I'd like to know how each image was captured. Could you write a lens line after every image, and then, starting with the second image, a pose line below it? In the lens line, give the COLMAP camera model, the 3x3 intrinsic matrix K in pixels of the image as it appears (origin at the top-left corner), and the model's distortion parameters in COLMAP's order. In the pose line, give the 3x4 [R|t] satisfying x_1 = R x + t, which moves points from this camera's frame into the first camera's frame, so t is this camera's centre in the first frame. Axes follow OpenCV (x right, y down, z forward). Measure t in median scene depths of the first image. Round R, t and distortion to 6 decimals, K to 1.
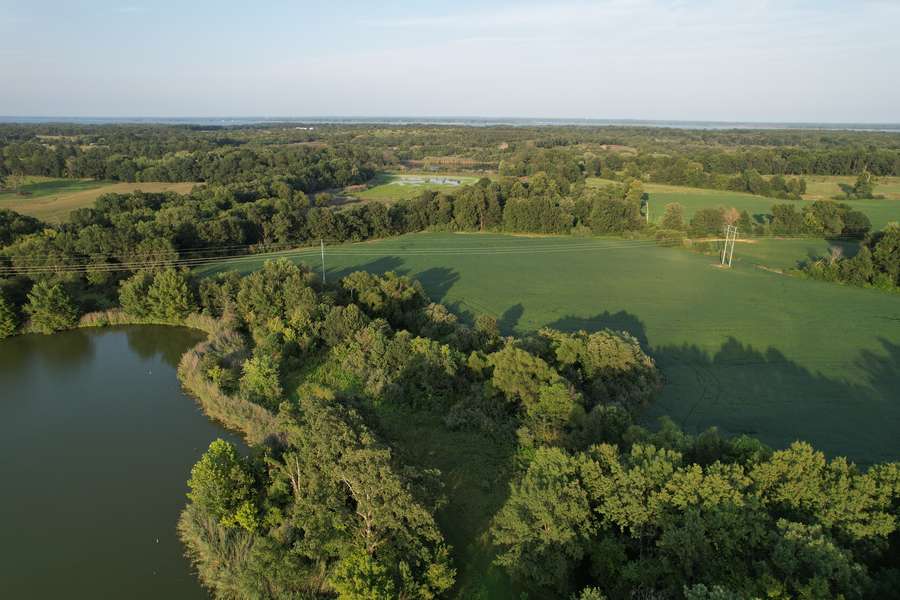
lens RADIAL K [[570.9, 0, 452.1], [0, 570.9, 302.7], [0, 0, 1]] dist [-0.065345, 0.057003]
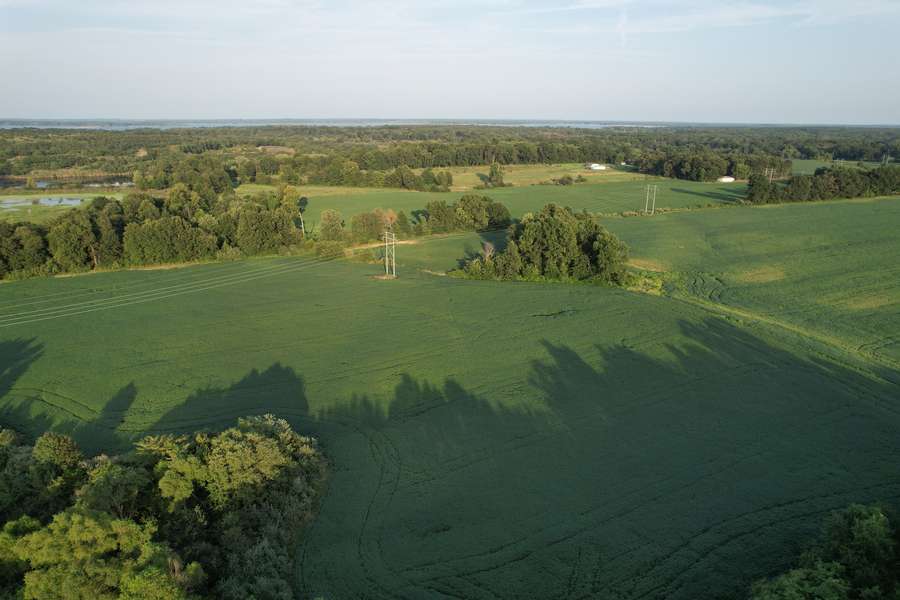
lens RADIAL K [[570.9, 0, 449.3], [0, 570.9, 300.3], [0, 0, 1]] dist [-0.065345, 0.057003]
pose [[0.851333, -0.165493, 0.497839, 0.084162], [0.166863, 0.985080, 0.042119, -0.042632], [-0.497381, 0.047214, 0.866246, 0.128517]]
